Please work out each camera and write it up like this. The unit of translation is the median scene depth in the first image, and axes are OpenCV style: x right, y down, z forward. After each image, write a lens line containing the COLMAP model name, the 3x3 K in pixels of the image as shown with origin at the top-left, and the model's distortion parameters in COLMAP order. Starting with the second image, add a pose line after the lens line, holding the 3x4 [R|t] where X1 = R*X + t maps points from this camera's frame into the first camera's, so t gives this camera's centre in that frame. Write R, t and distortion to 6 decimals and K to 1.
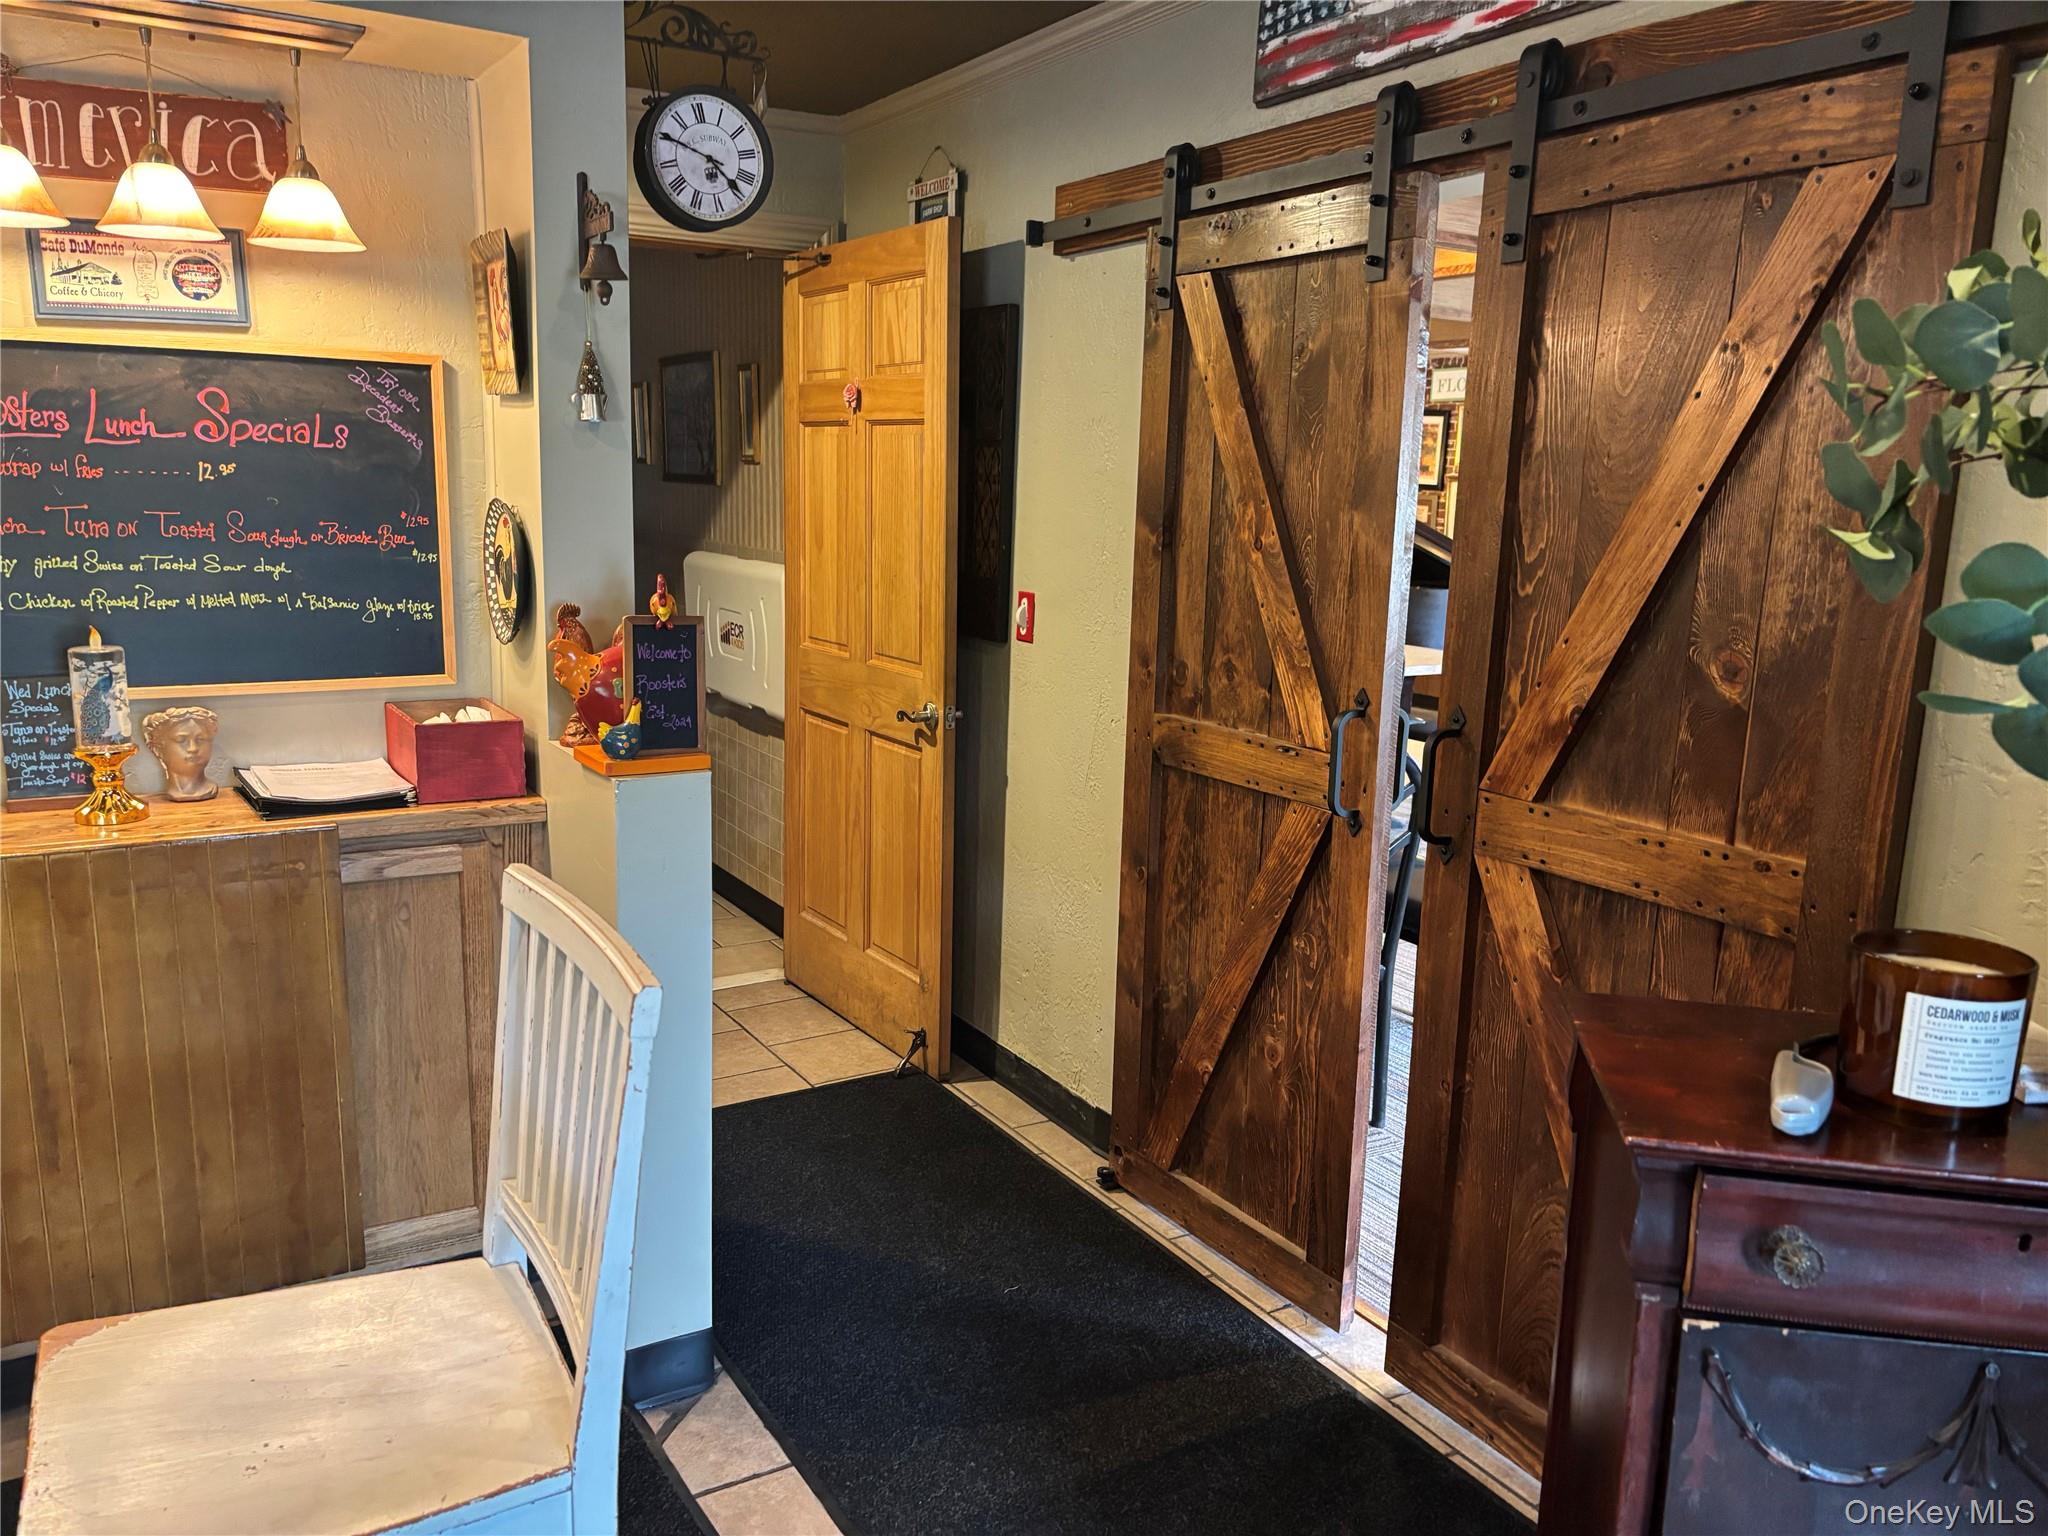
lens RADIAL K [[1559.0, 0, 1018.3], [0, 1559.0, 779.2], [0, 0, 1]] dist [0.044426, -0.050841]
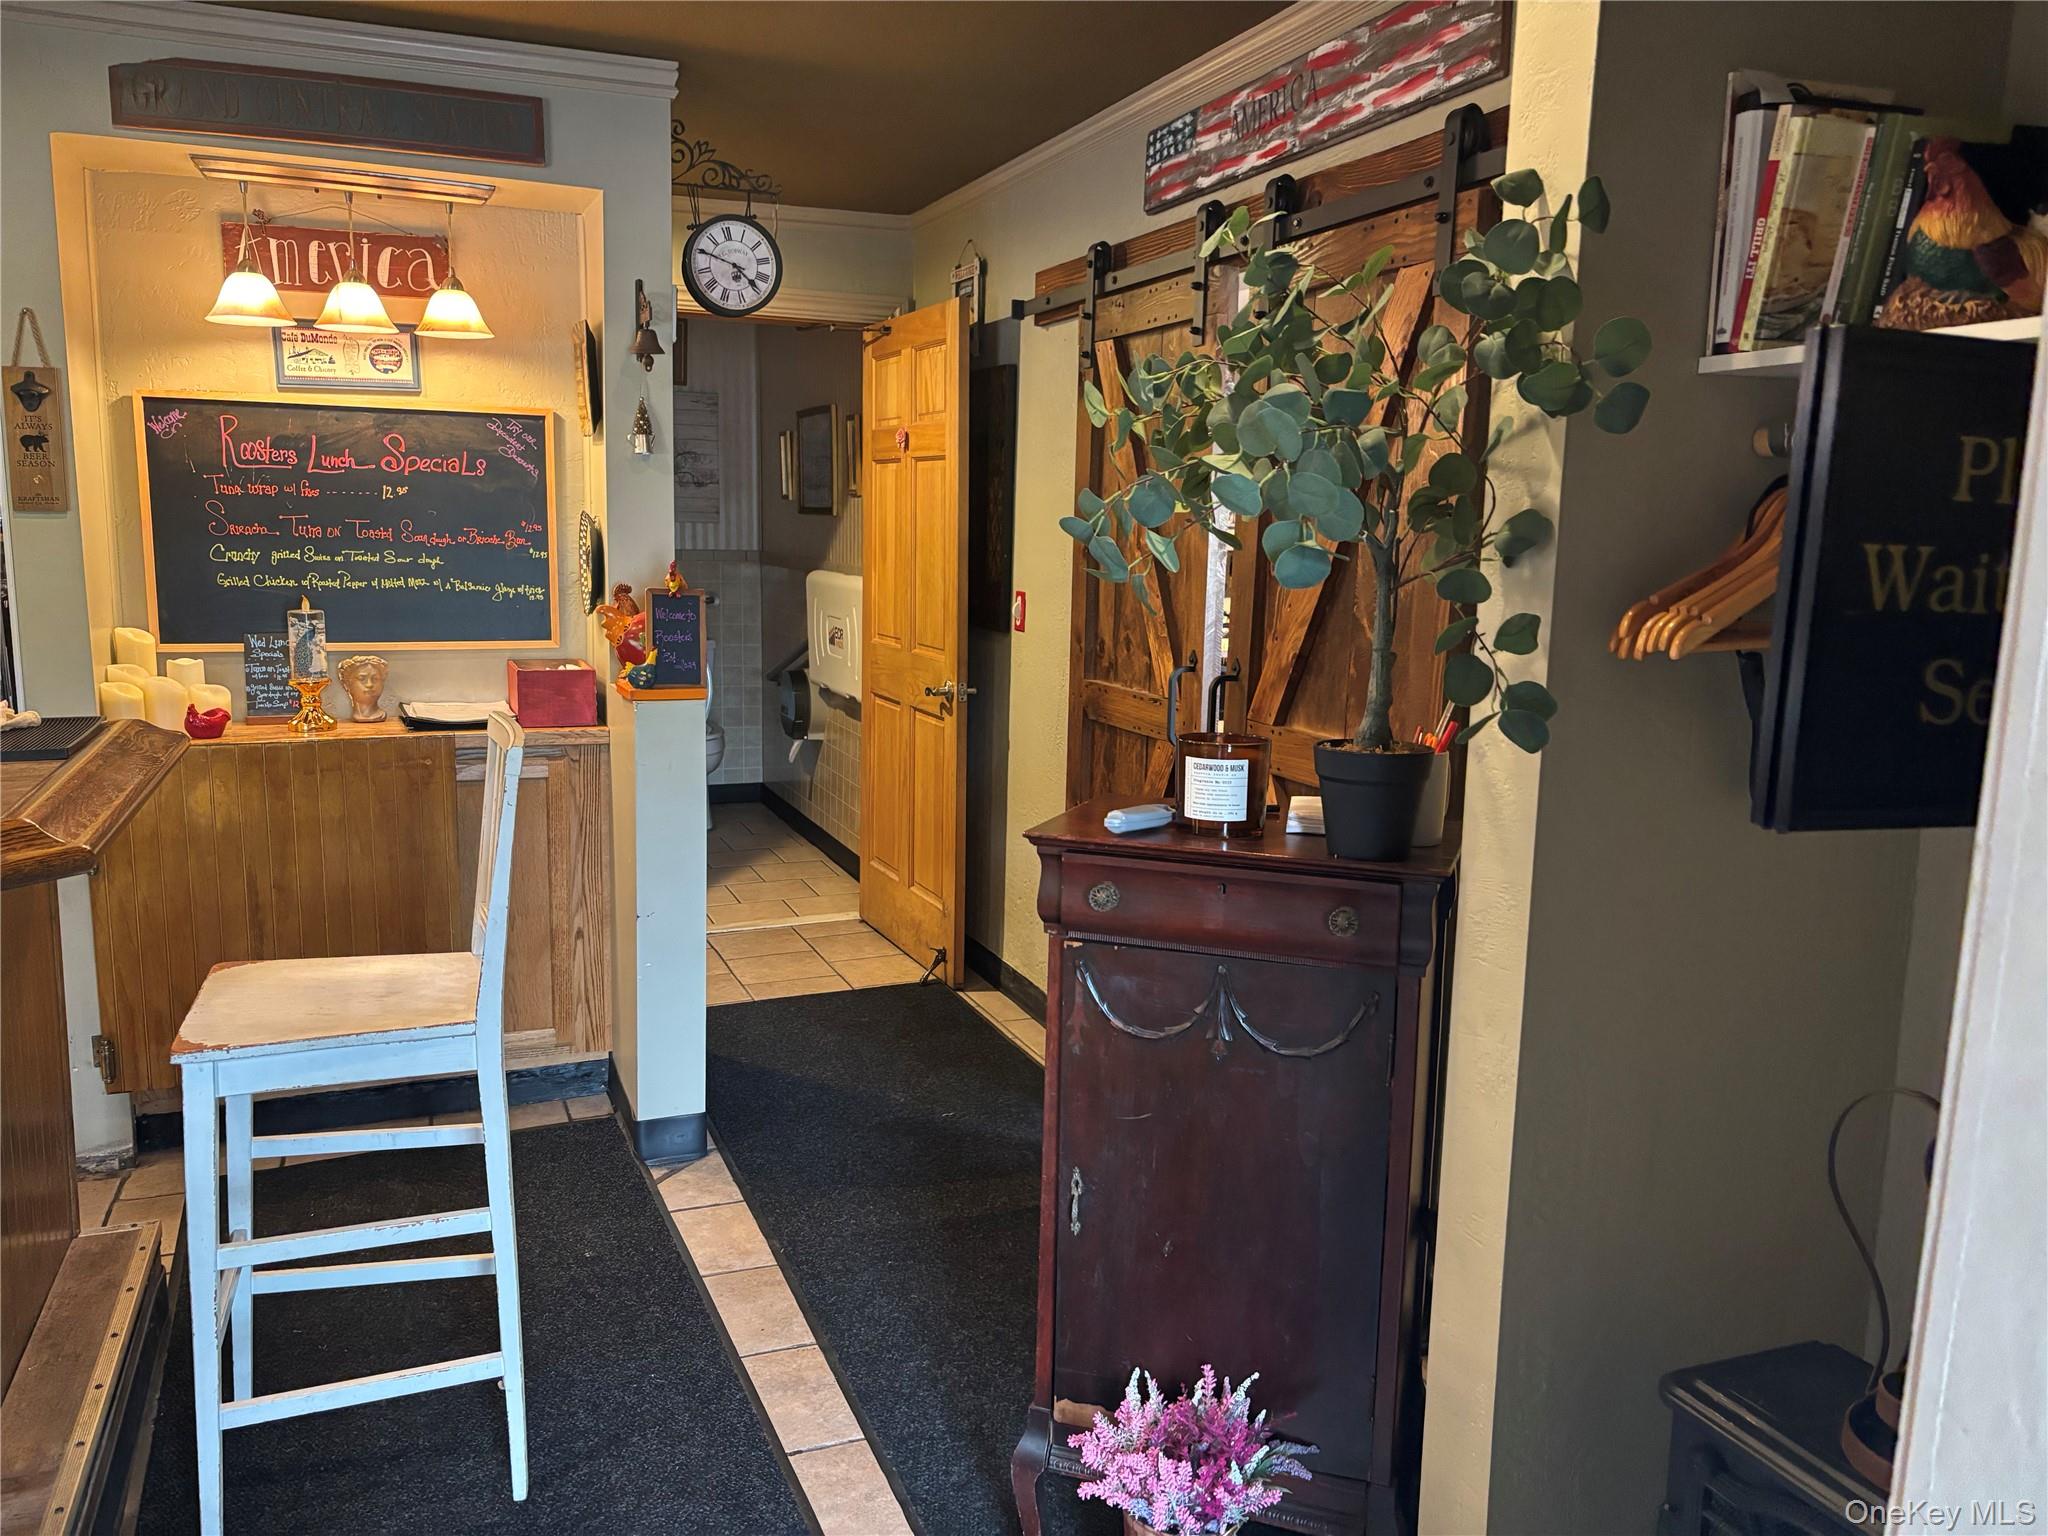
lens RADIAL K [[1559.0, 0, 1038.7], [0, 1559.0, 764.3], [0, 0, 1]] dist [0.044426, -0.050841]
pose [[0.989883, 0.019398, -0.140555, 0.270248], [-0.024938, 0.998975, -0.037764, 0.089110], [0.139678, 0.040887, 0.989352, -0.312080]]
